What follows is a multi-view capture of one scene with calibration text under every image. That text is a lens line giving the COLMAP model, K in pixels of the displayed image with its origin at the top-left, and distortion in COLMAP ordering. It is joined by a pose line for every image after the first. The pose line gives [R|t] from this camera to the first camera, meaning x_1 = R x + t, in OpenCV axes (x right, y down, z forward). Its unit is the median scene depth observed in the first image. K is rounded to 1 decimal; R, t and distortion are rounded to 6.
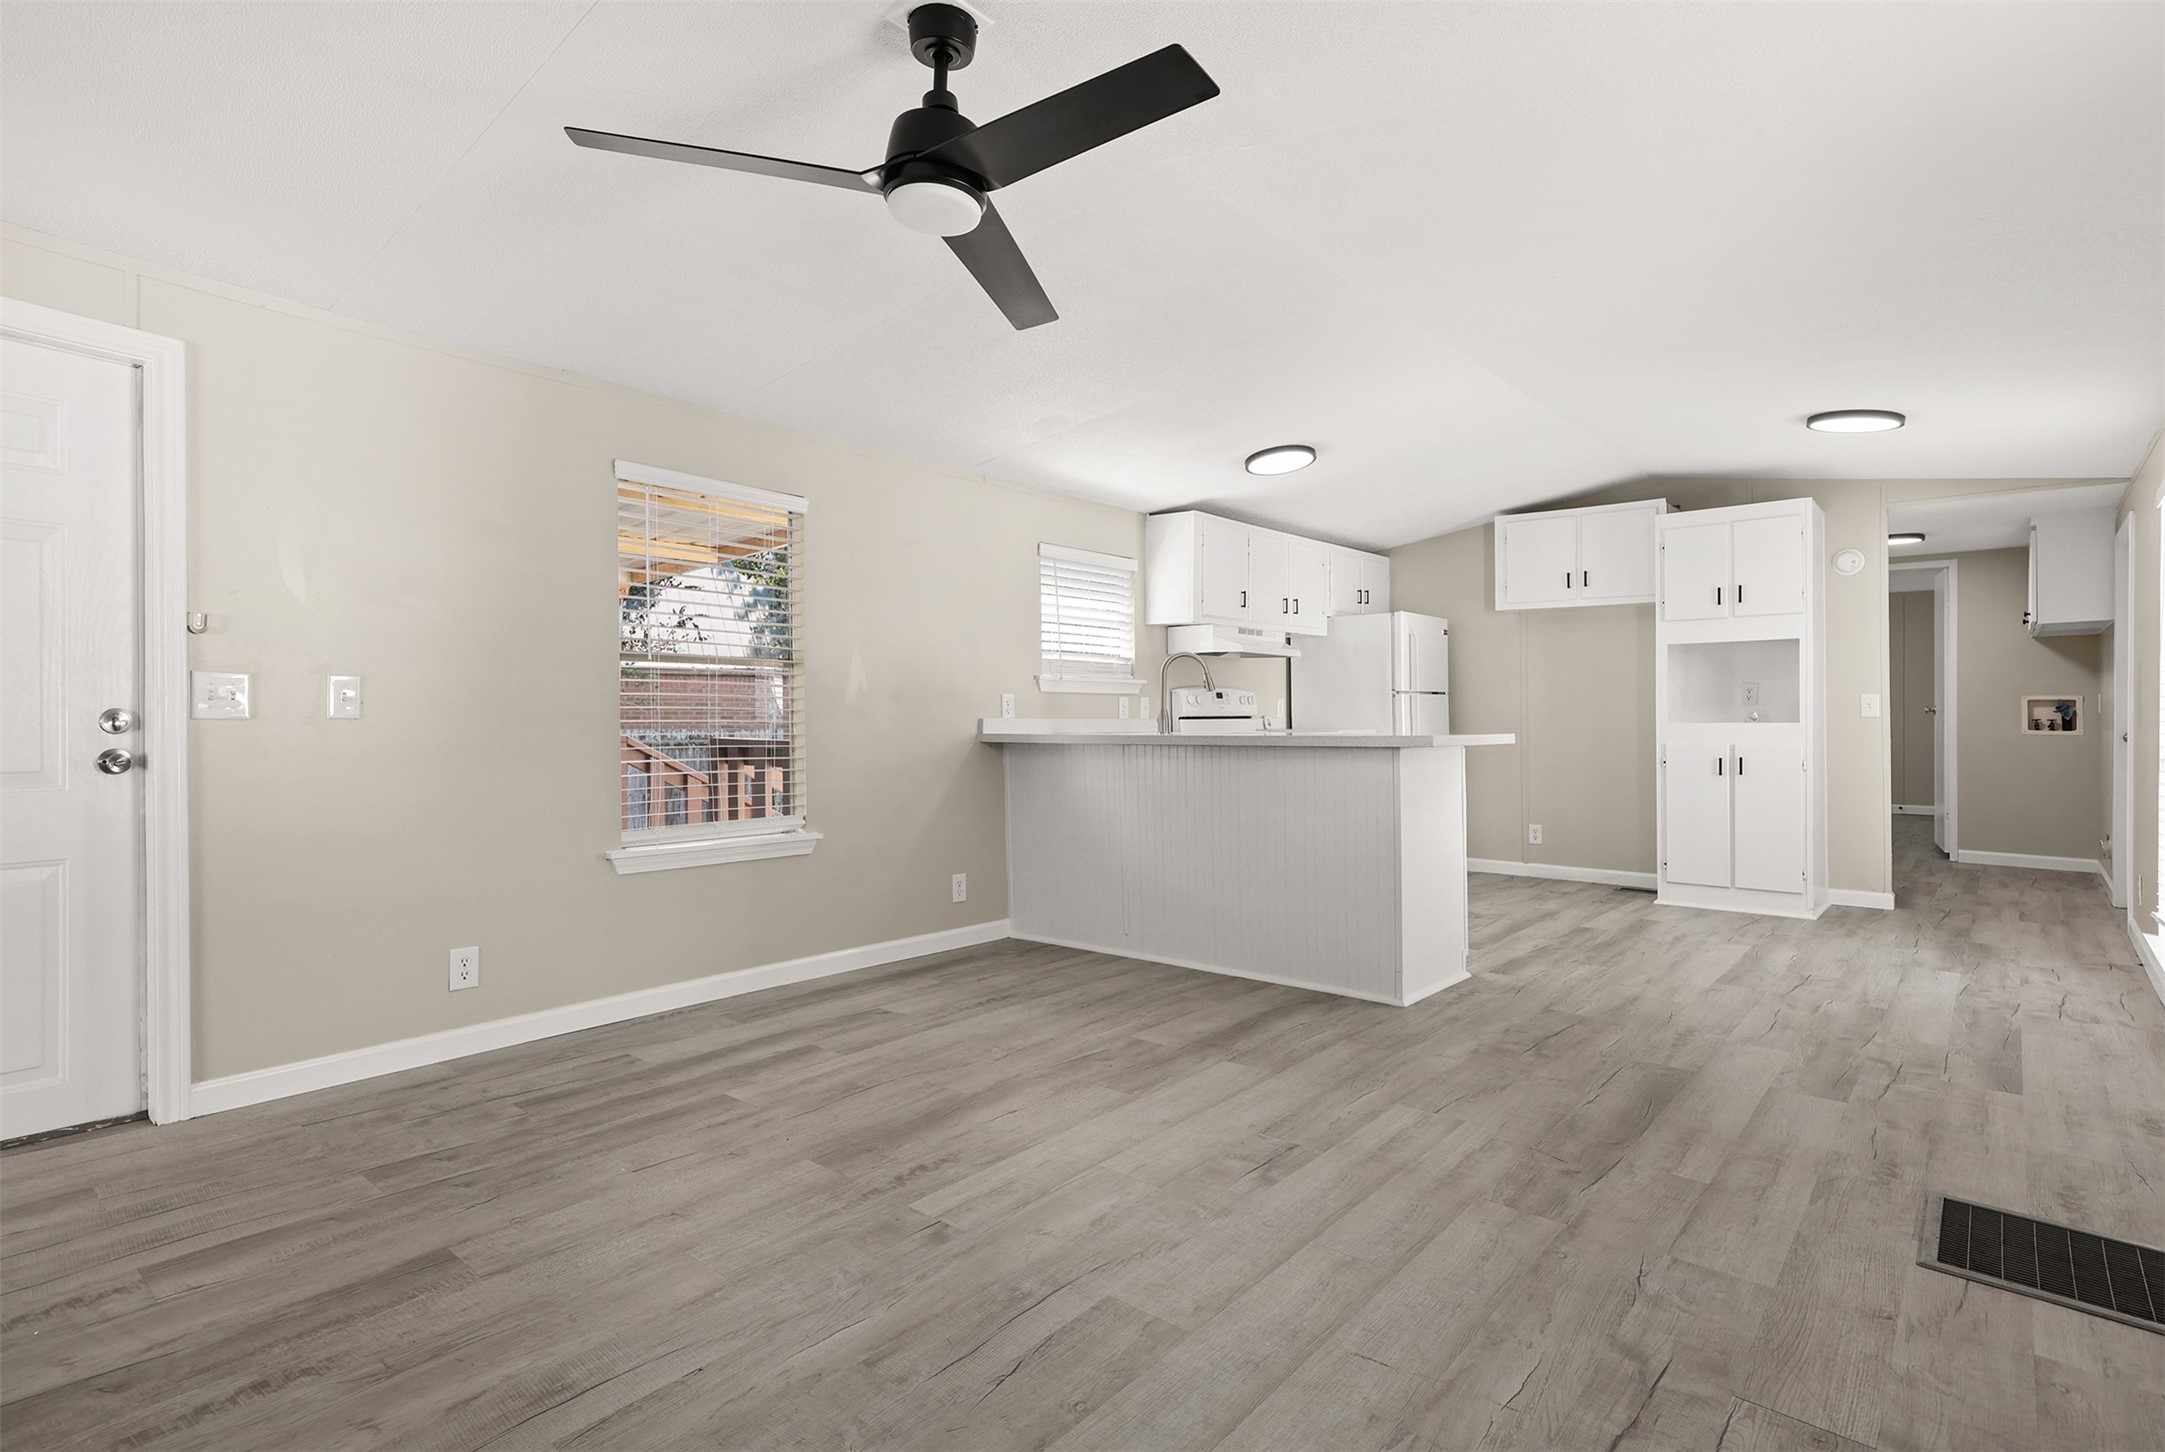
lens RADIAL K [[1083.7, 0, 1087.7], [0, 1083.7, 727.2], [0, 0, 1]] dist [0.009593, -0.001412]
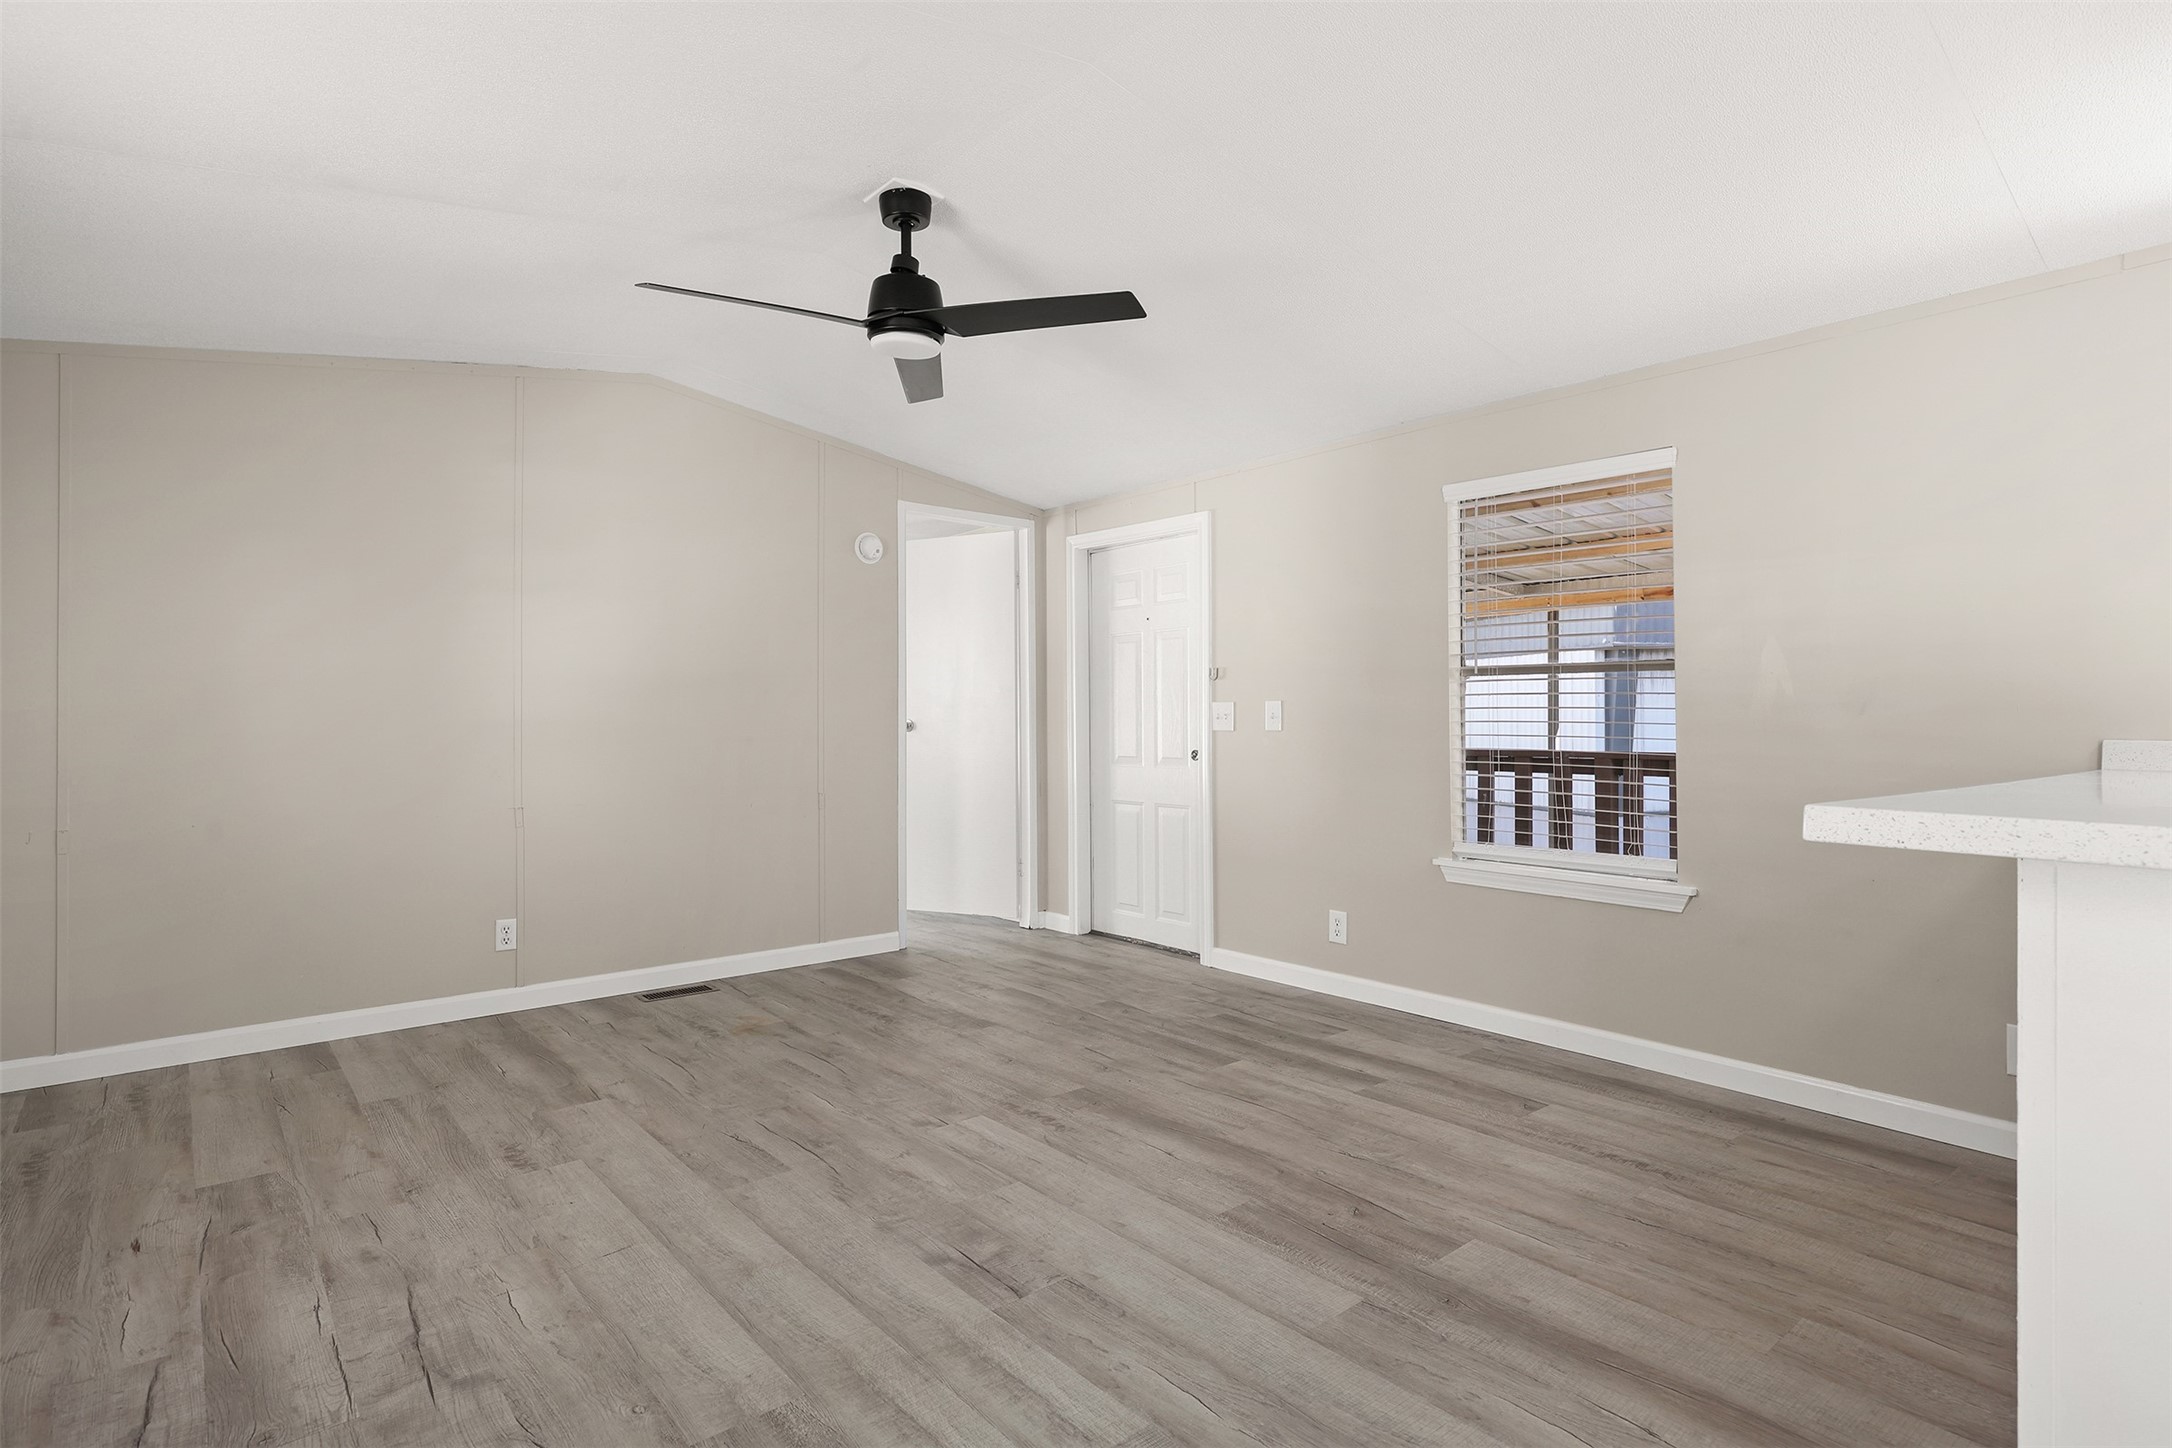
lens RADIAL K [[1093.8, 0, 1074.9], [0, 1093.8, 720.8], [0, 0, 1]] dist [0.002398, 0.000354]
pose [[-0.183786, -0.005542, -0.982951, 0.975843], [-0.013267, 0.999907, -0.003157, -0.015593], [0.982877, 0.012461, -0.183843, 1.216929]]
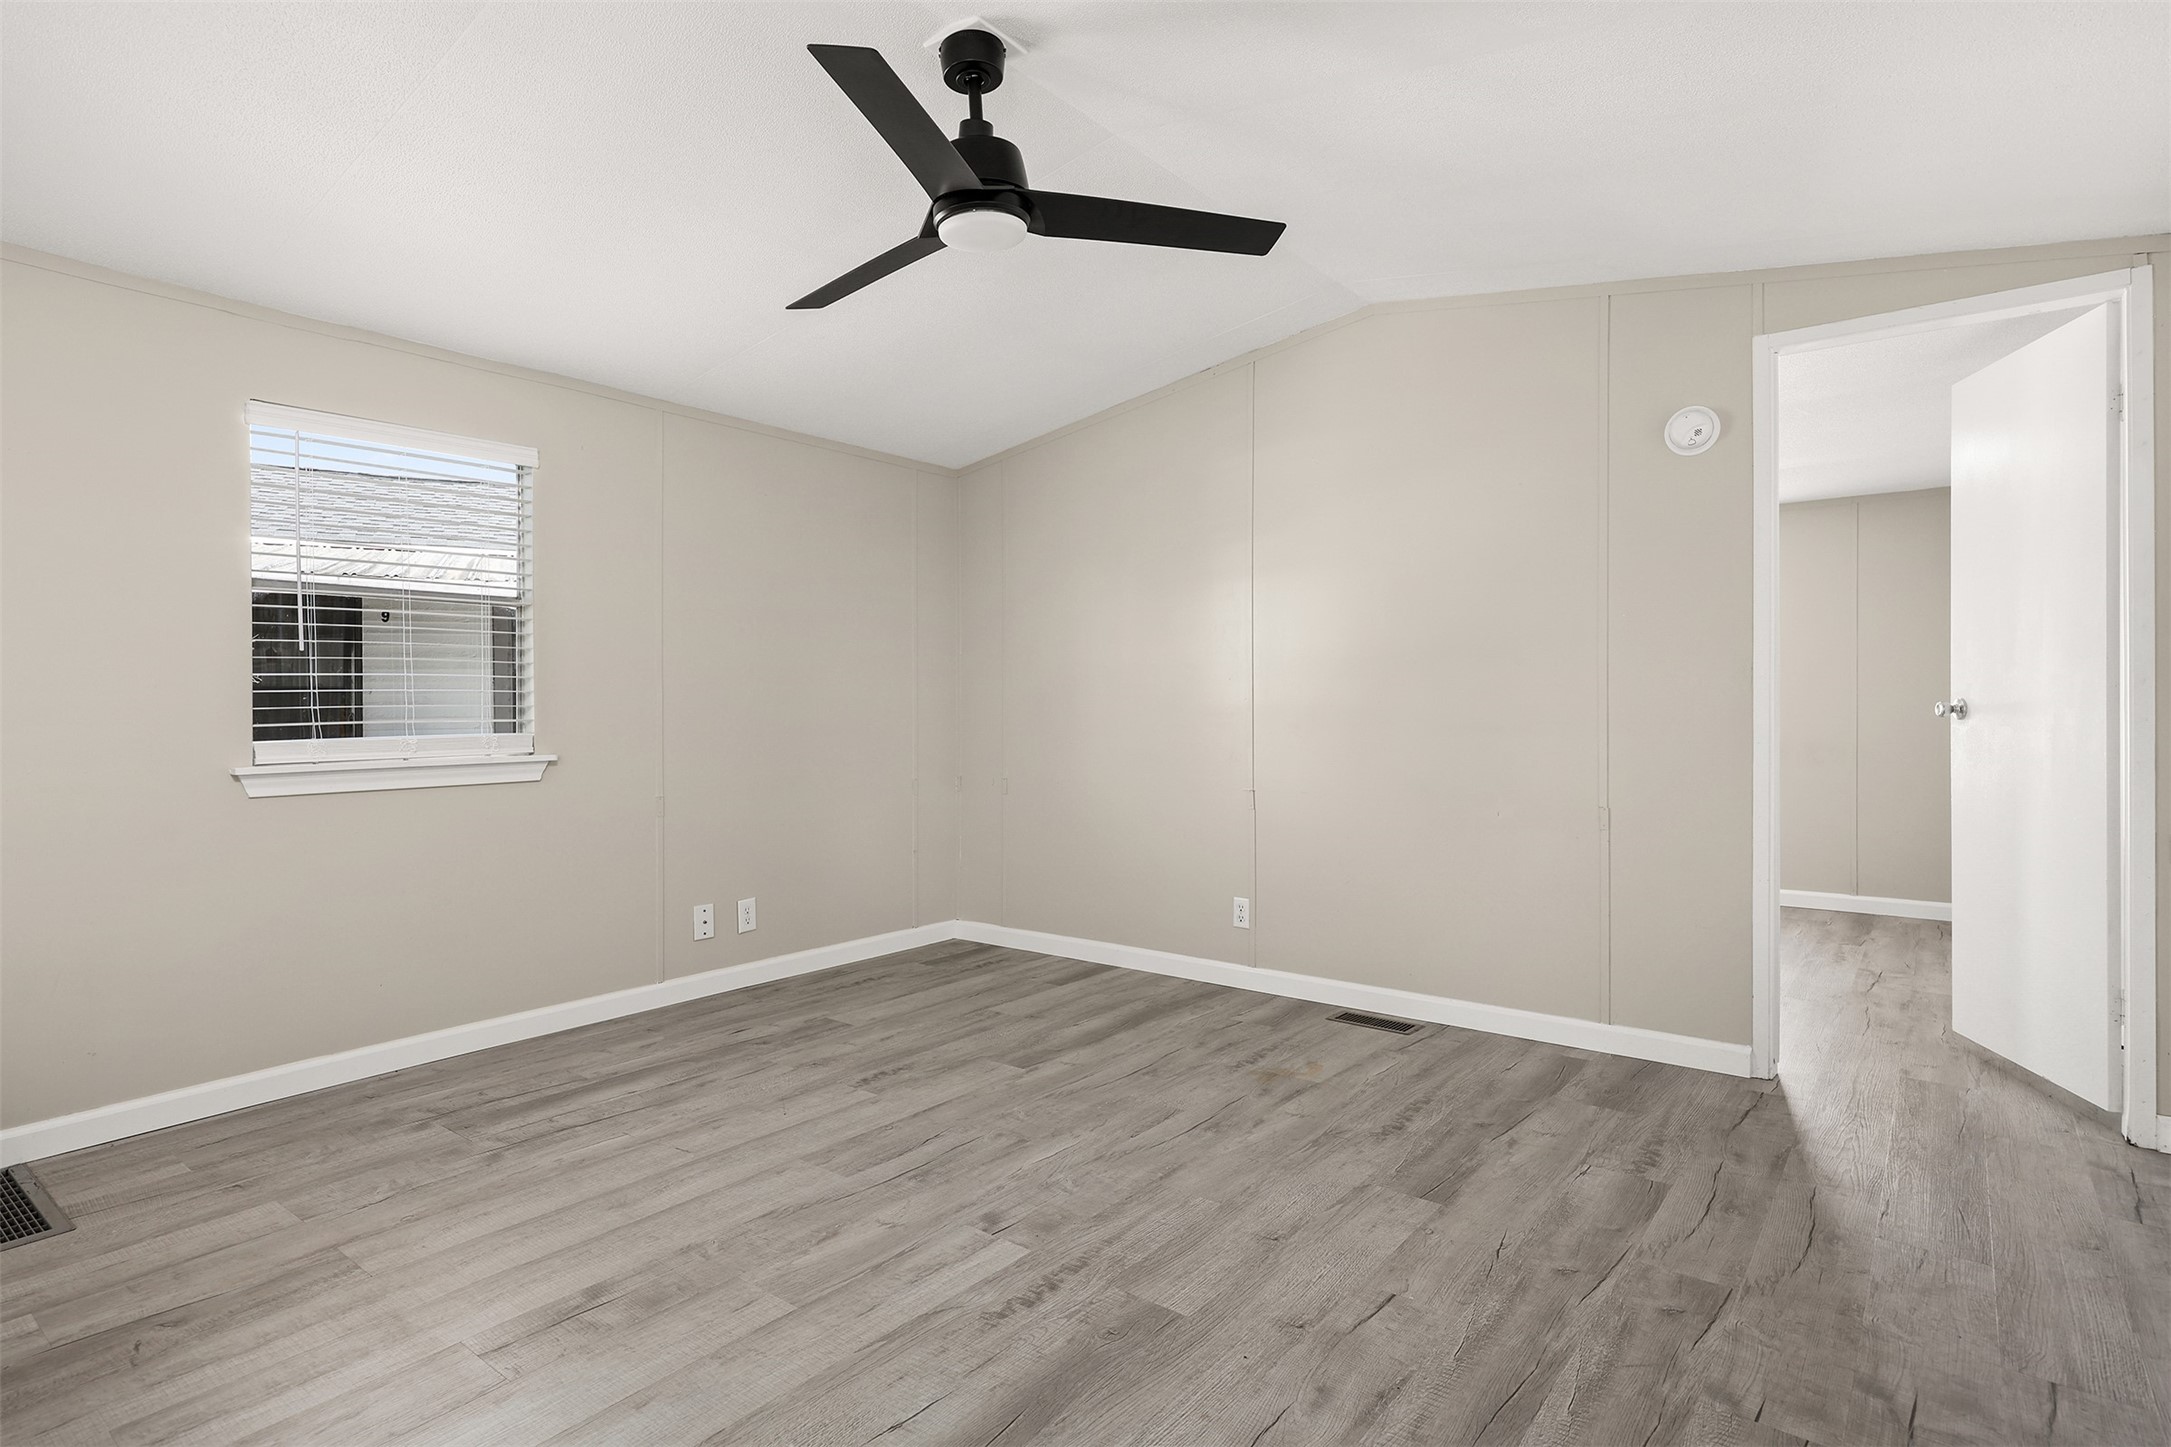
lens RADIAL K [[1093.3, 0, 1069.4], [0, 1093.3, 709.6], [0, 0, 1]] dist [0.002398, 0.000354]
pose [[-0.999873, -0.000225, -0.015930, -0.166768], [-0.000471, 0.999881, 0.015439, -0.025601], [0.015924, 0.015445, -0.999754, 1.741118]]
